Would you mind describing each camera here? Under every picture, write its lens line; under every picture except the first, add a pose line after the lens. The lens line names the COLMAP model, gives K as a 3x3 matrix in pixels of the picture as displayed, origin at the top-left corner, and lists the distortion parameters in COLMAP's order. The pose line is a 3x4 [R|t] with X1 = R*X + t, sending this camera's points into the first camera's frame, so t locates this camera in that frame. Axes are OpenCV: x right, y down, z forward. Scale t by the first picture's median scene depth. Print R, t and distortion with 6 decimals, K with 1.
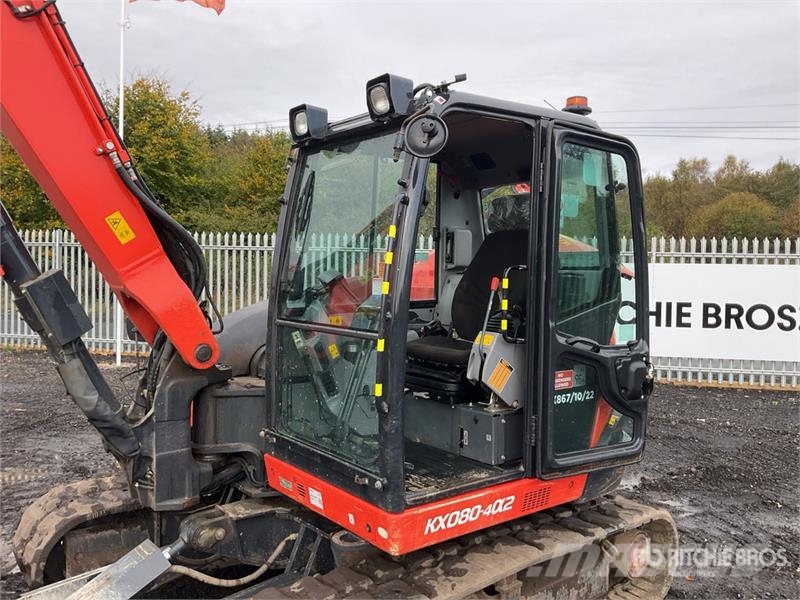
lens RADIAL K [[660.1, 0, 400.0], [0, 660.1, 300.0], [0, 0, 1]] dist [0.097594, -0.191794]
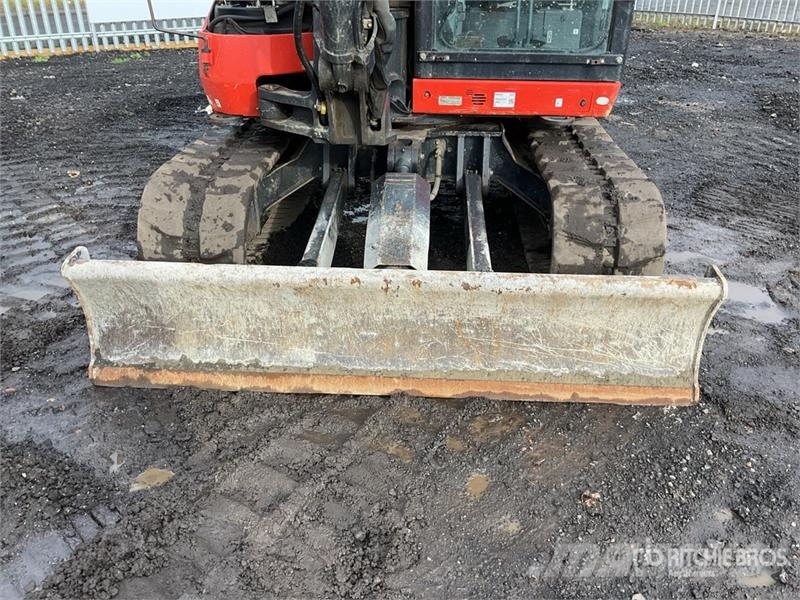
lens RADIAL K [[660.1, 0, 400.0], [0, 660.1, 300.0], [0, 0, 1]] dist [0.097594, -0.191794]
pose [[0.686388, -0.347999, 0.638567, -0.302681], [0.033975, 0.892461, 0.449843, 0.022709], [-0.726441, -0.287072, 0.624398, 0.085957]]
